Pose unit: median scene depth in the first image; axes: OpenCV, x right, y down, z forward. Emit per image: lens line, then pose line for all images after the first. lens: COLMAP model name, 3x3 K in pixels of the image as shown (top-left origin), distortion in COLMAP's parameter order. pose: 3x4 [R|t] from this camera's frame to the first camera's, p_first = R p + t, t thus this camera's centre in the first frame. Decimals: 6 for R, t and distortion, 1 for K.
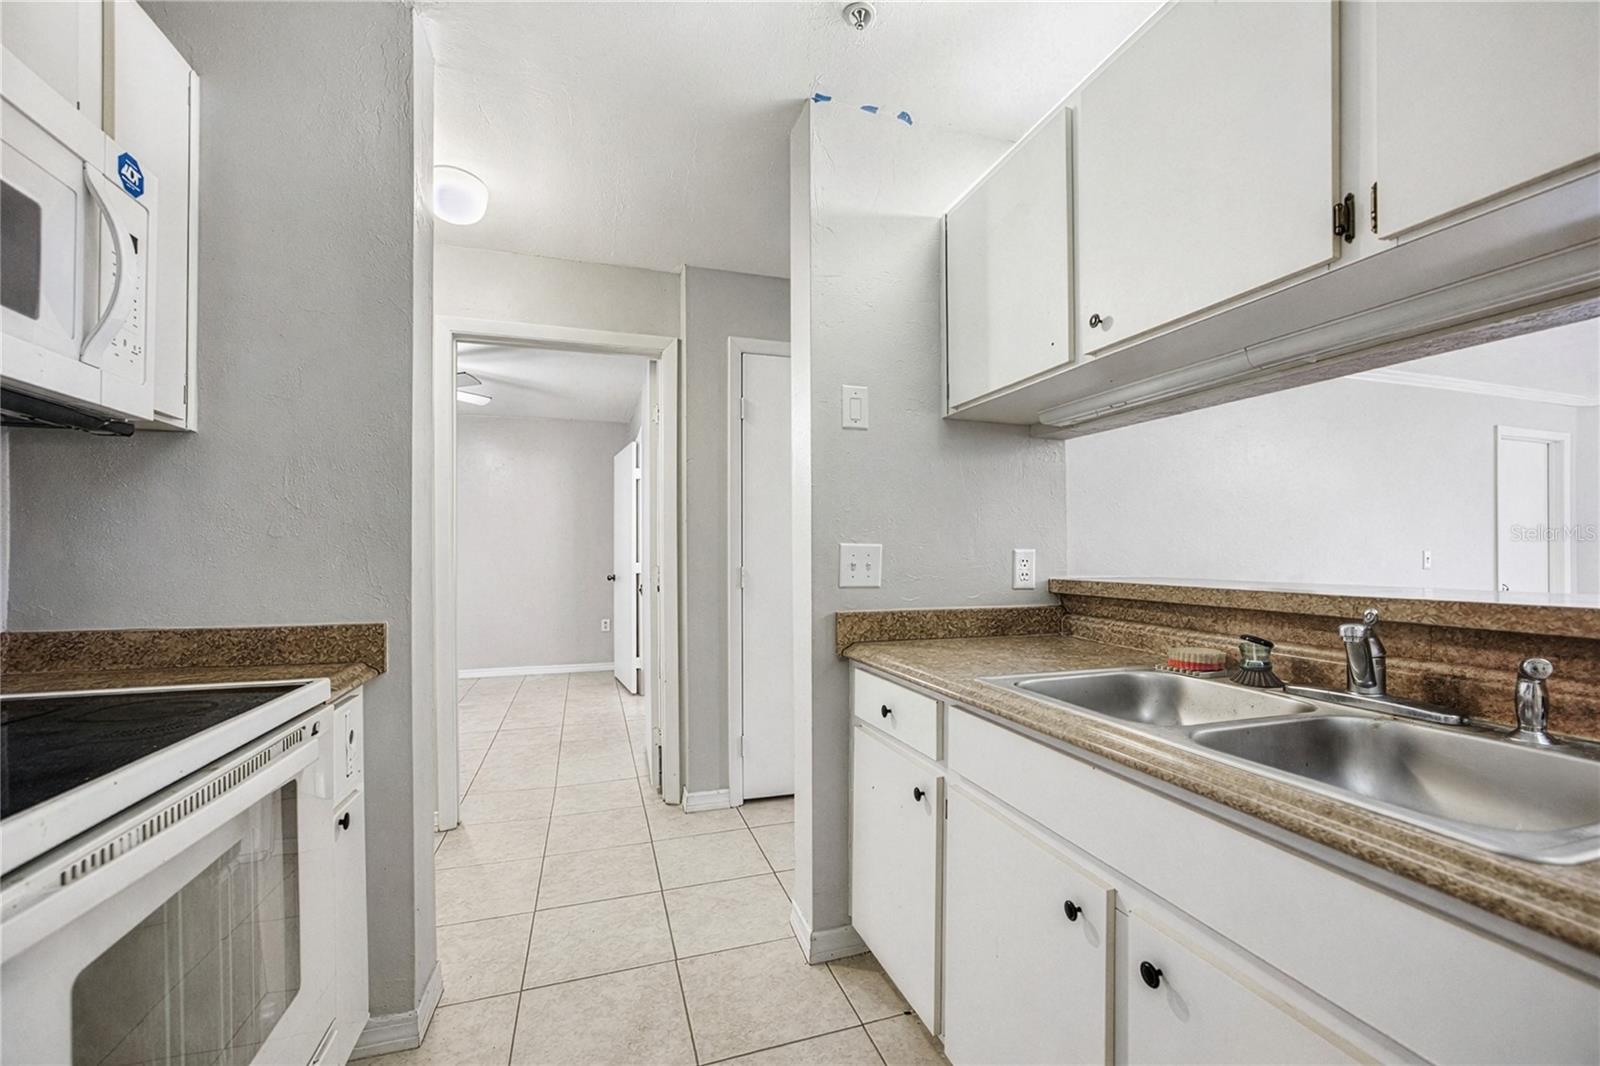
lens RADIAL K [[630.3, 0, 800.0], [0, 630.3, 533.0], [0, 0, 1]] dist [0.000465, 0.000164]
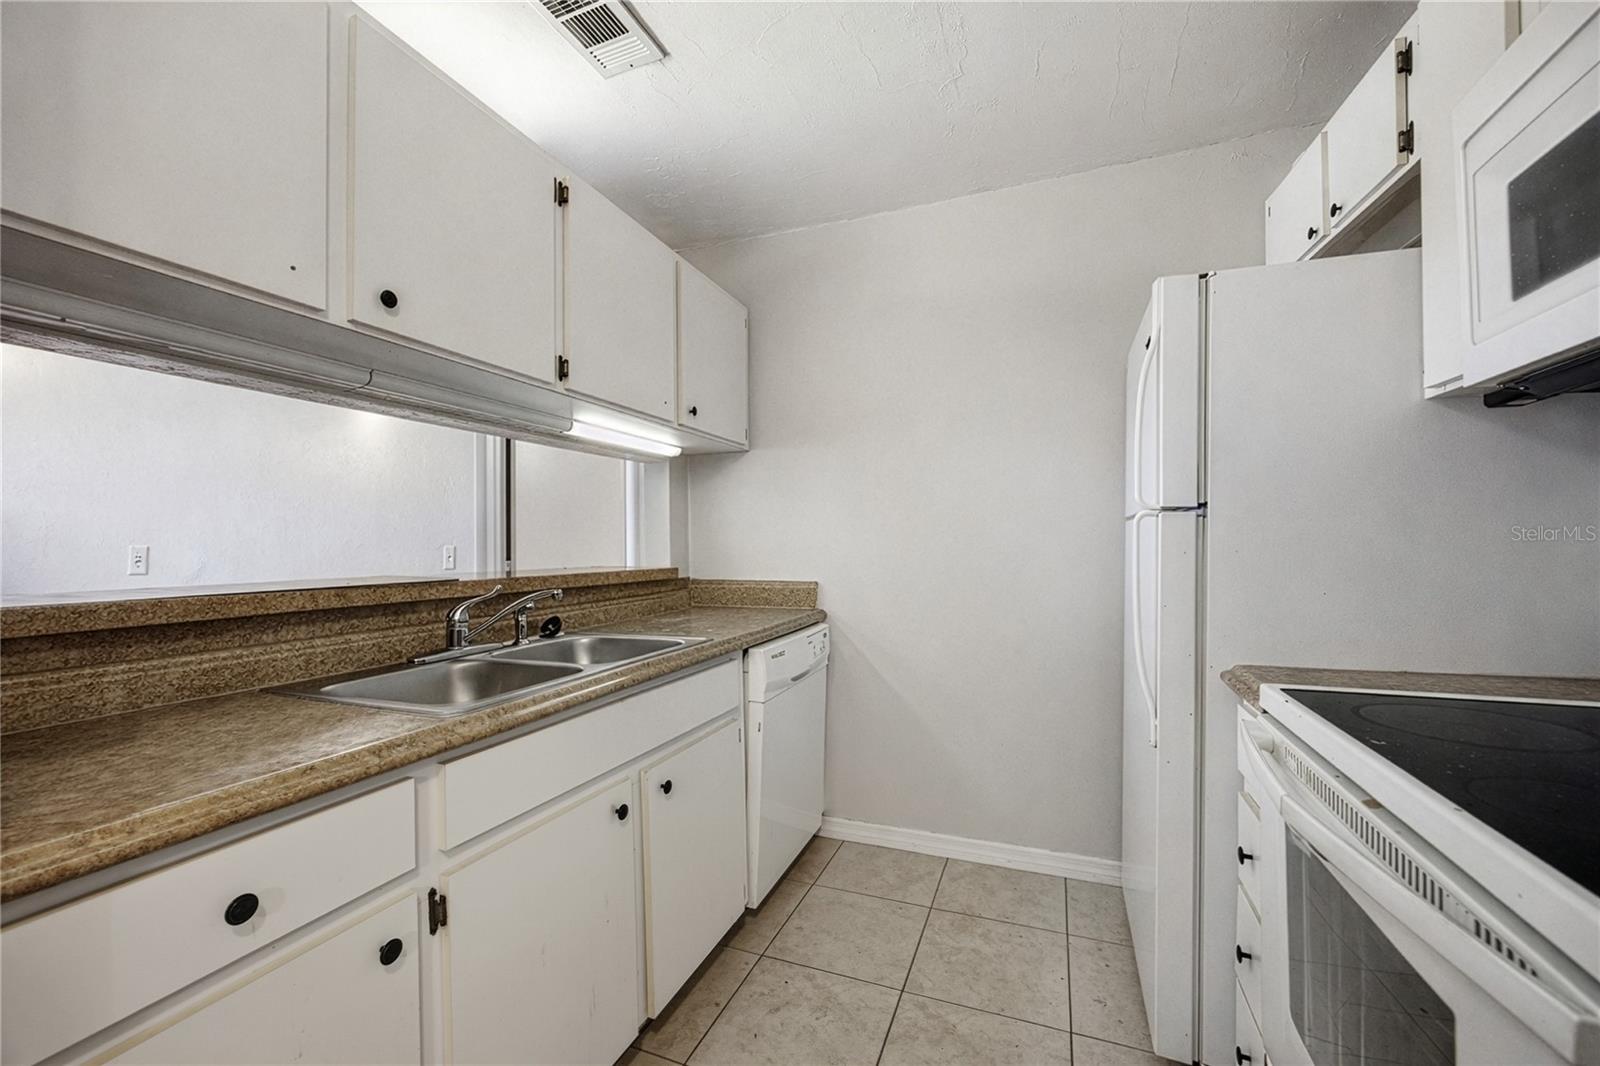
lens RADIAL K [[630.3, 0, 800.0], [0, 630.3, 533.0], [0, 0, 1]] dist [0.000465, 0.000164]
pose [[-0.763252, 0.013582, 0.645958, -0.556909], [-0.000576, 0.999764, -0.021702, 0.021091], [-0.646101, -0.016936, -0.763064, 1.351355]]
